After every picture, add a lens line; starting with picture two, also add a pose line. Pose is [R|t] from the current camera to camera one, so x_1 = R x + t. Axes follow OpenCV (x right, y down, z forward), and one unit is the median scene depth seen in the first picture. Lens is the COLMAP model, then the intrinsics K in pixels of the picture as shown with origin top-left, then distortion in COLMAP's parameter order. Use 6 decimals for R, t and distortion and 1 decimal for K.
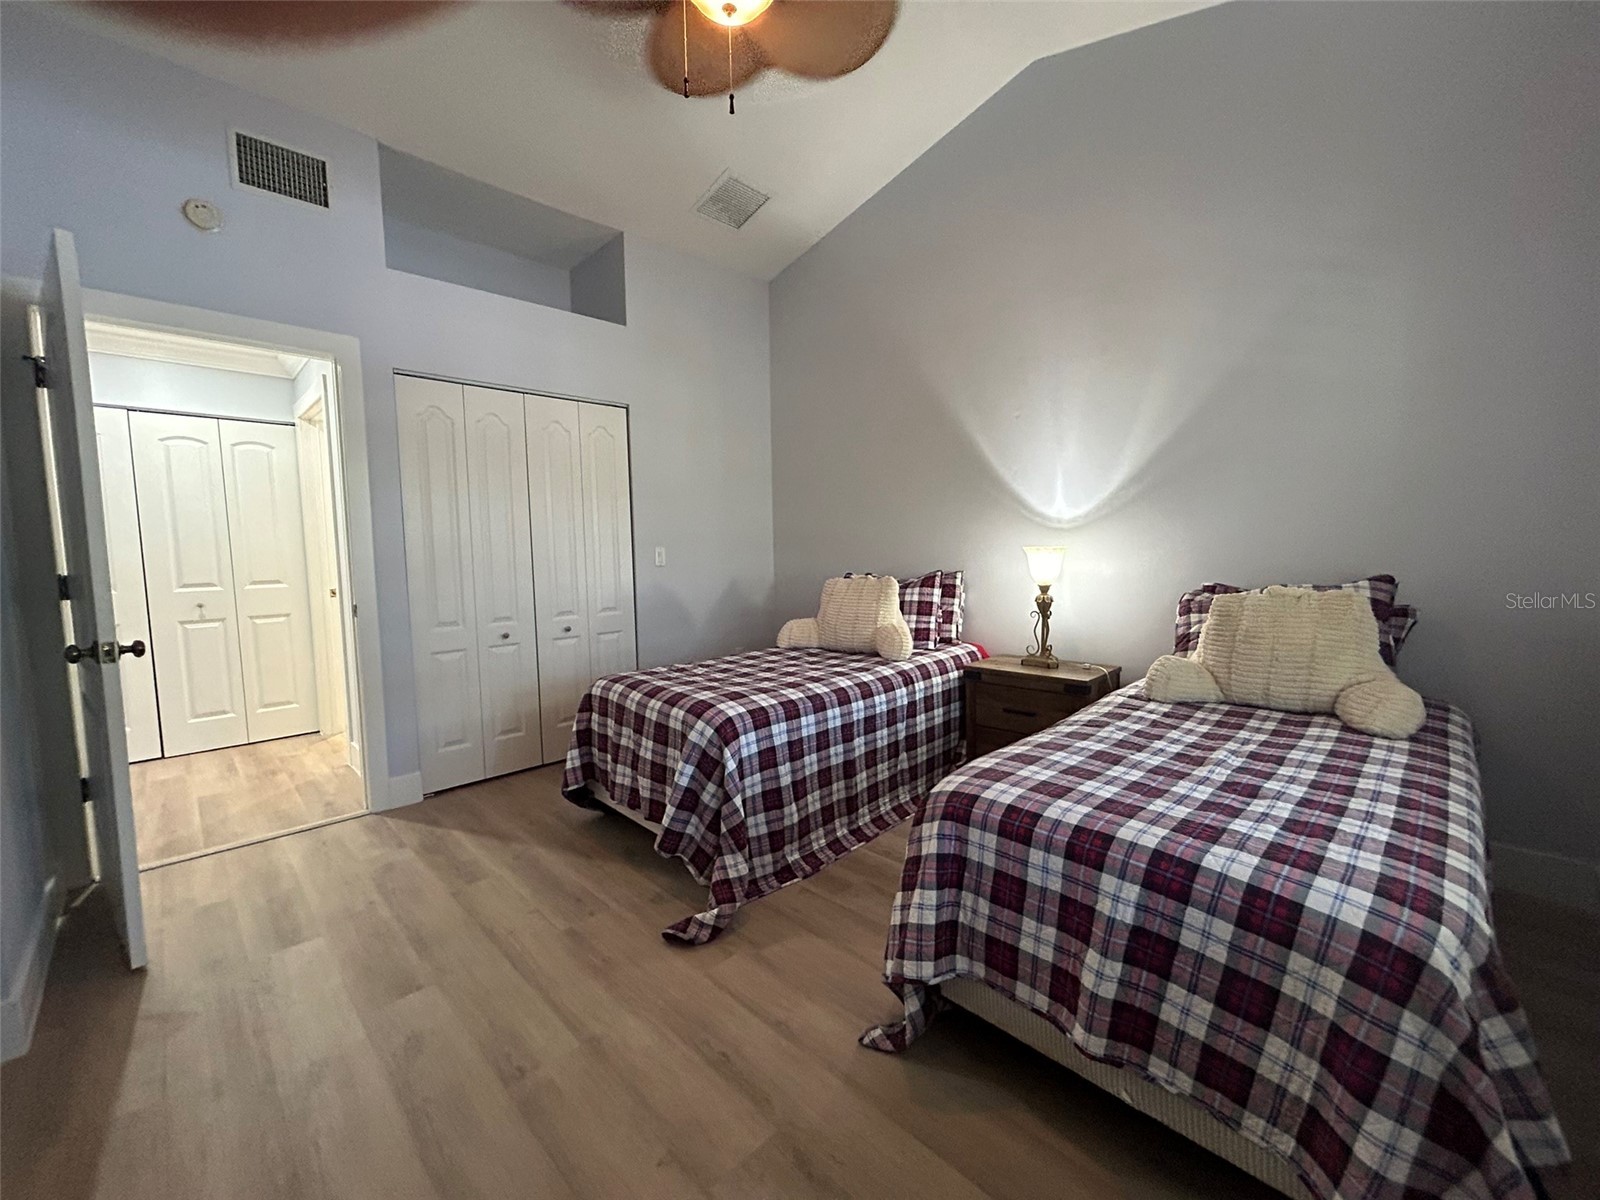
lens RADIAL K [[641.6, 0, 794.2], [0, 641.6, 599.0], [0, 0, 1]] dist [-0.000567, -0.001363]
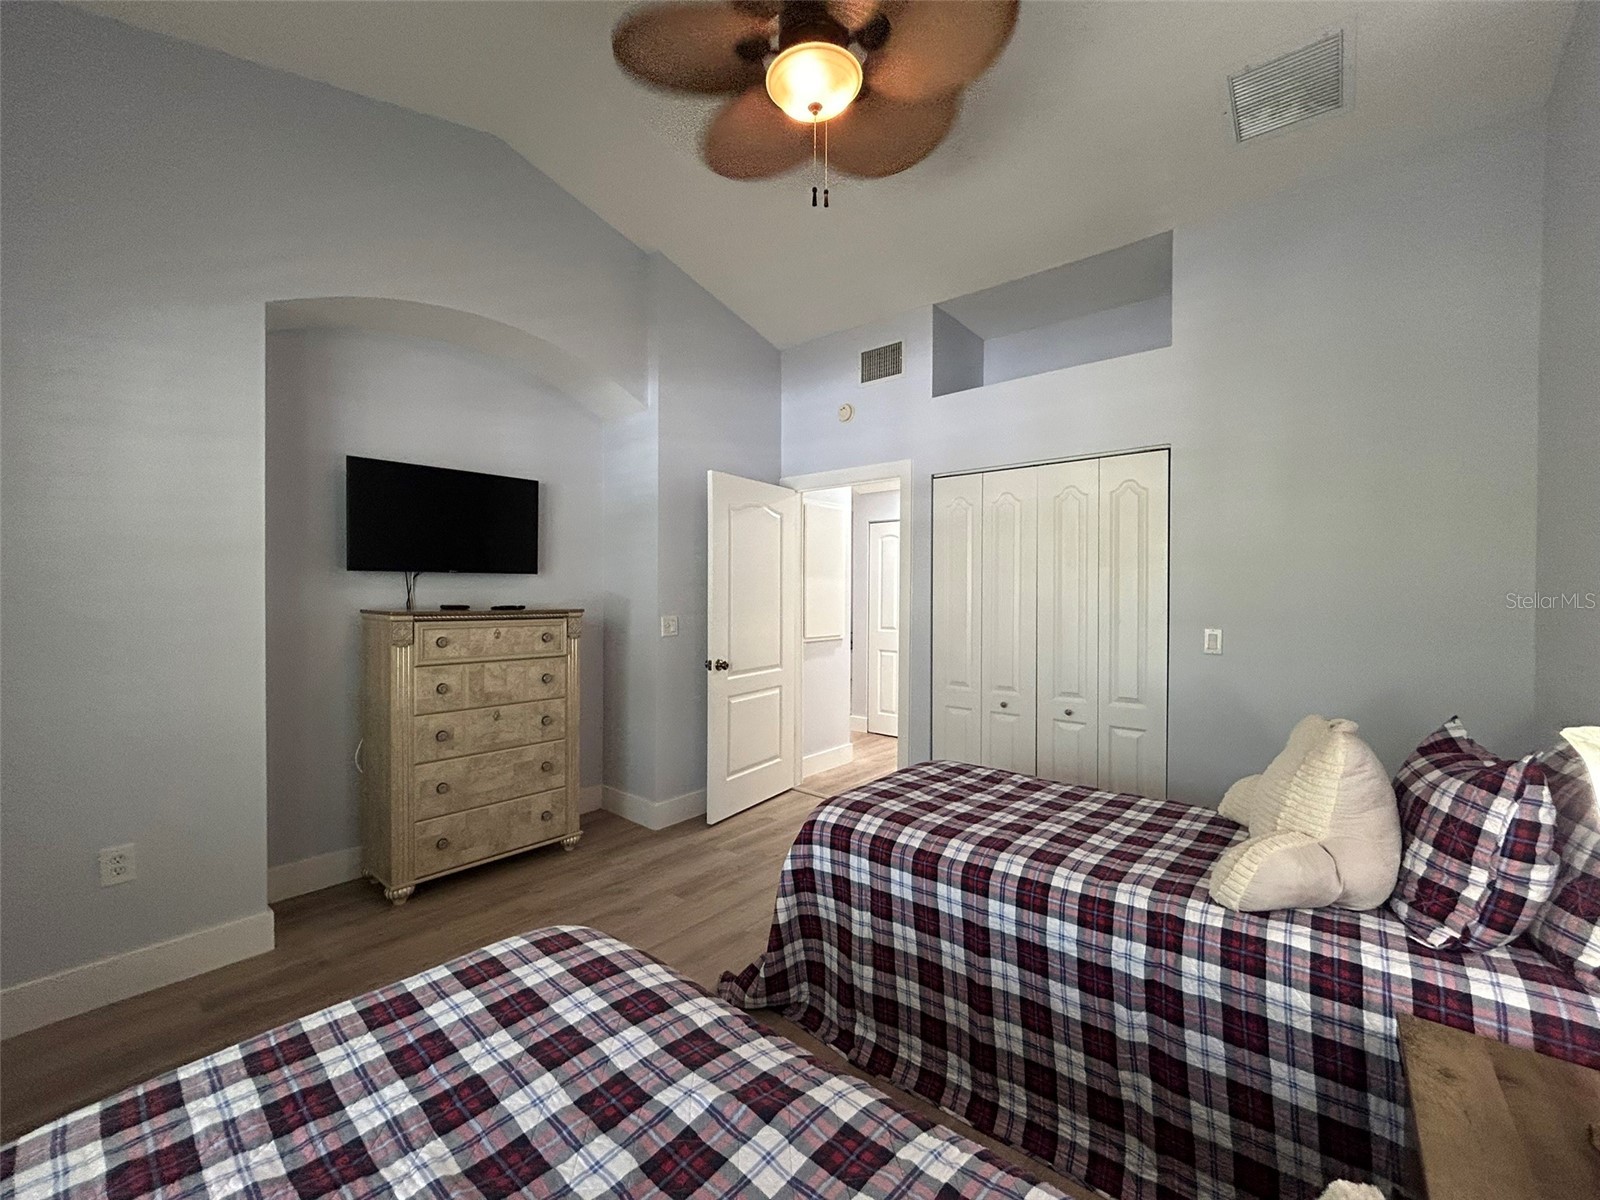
lens RADIAL K [[641.6, 0, 803.1], [0, 641.6, 604.3], [0, 0, 1]] dist [-0.000567, -0.001363]
pose [[0.109457, 0.034491, -0.993393, 0.612323], [-0.089429, 0.995686, 0.024717, -0.114289], [0.989960, 0.086133, 0.112069, 0.630868]]
